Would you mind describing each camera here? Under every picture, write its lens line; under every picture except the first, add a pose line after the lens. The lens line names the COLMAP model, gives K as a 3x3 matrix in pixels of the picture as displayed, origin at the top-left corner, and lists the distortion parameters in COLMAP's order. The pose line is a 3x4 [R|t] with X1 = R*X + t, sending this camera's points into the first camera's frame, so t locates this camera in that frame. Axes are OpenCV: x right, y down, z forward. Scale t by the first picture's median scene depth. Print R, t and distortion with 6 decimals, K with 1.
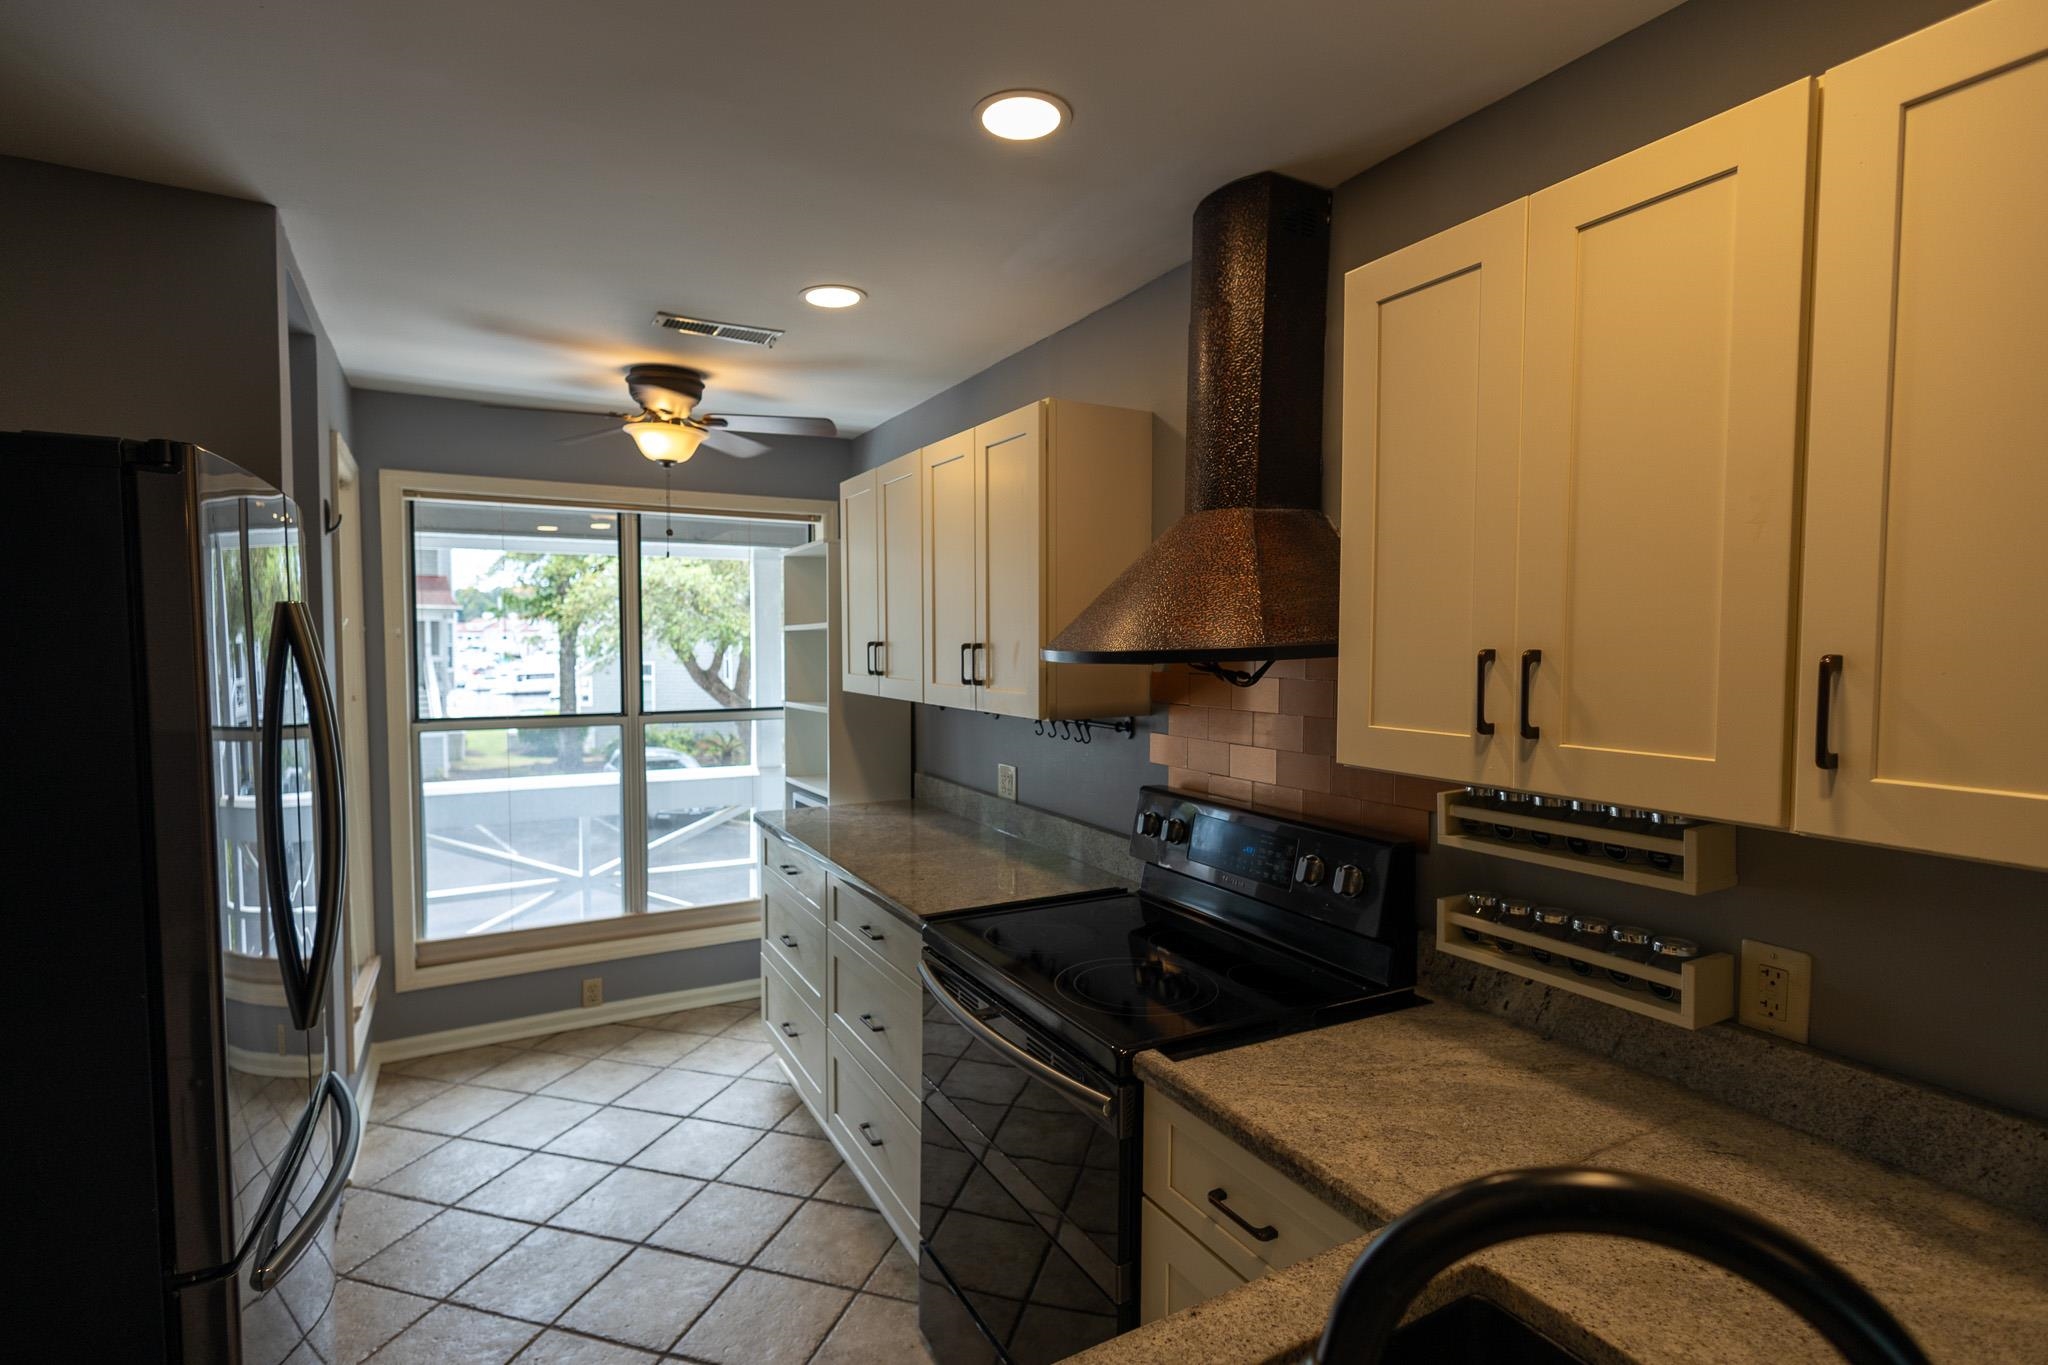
lens RADIAL K [[933.9, 0, 1019.2], [0, 933.9, 687.9], [0, 0, 1]] dist [0.012853, -0.004815]
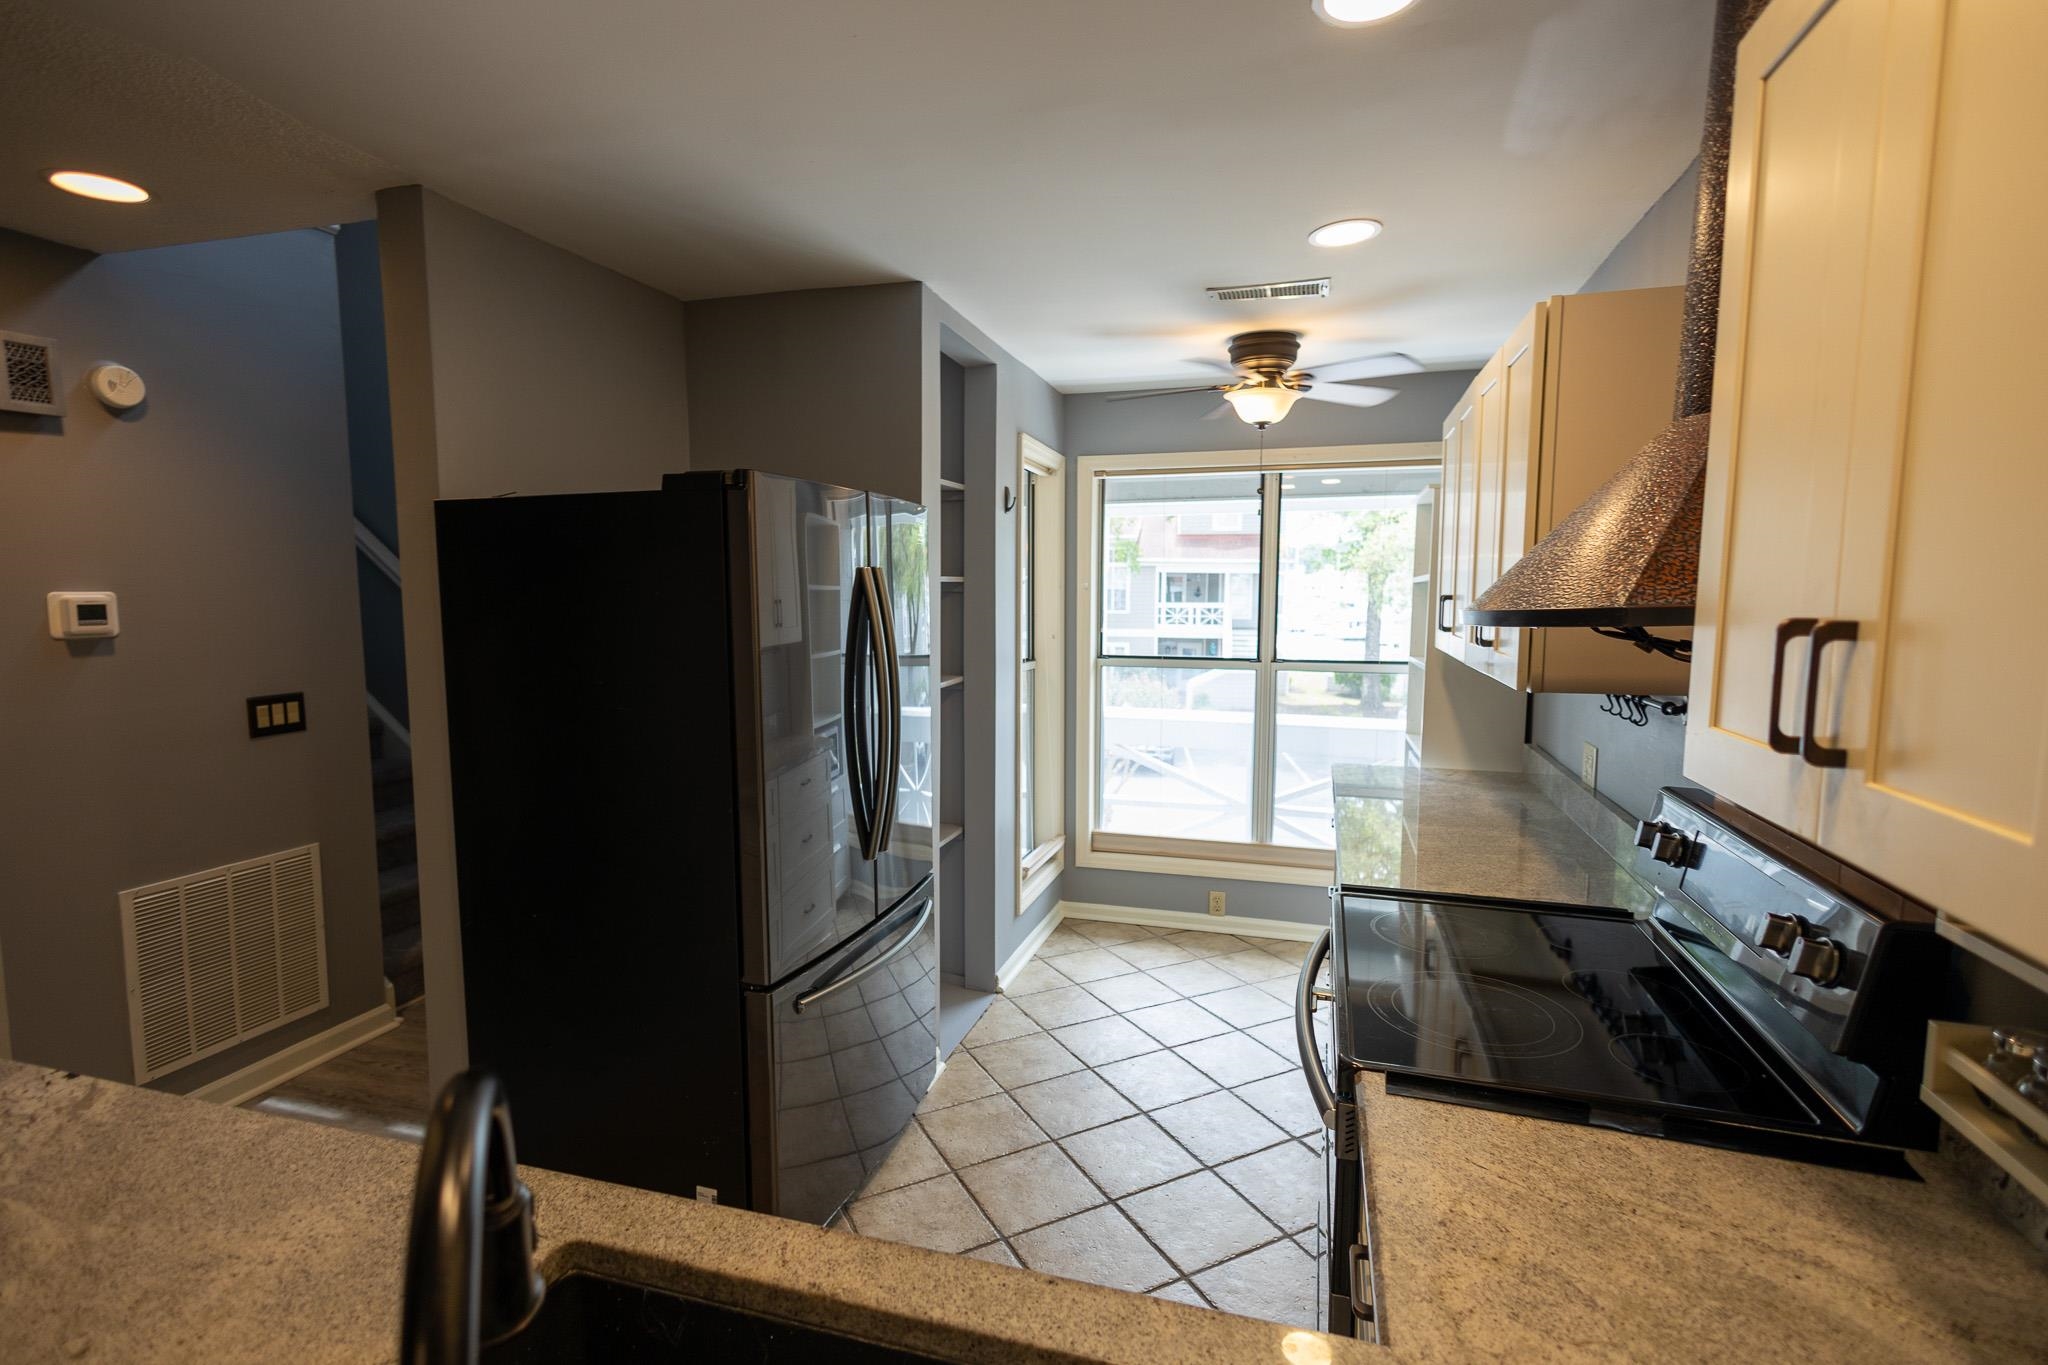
lens RADIAL K [[930.0, 0, 1065.5], [0, 930.0, 682.4], [0, 0, 1]] dist [0.002504, -0.000781]
pose [[0.723201, 0.069873, -0.687094, 0.203614], [-0.037280, 0.997368, 0.062187, -0.006506], [0.689631, -0.019359, 0.723902, 0.076517]]
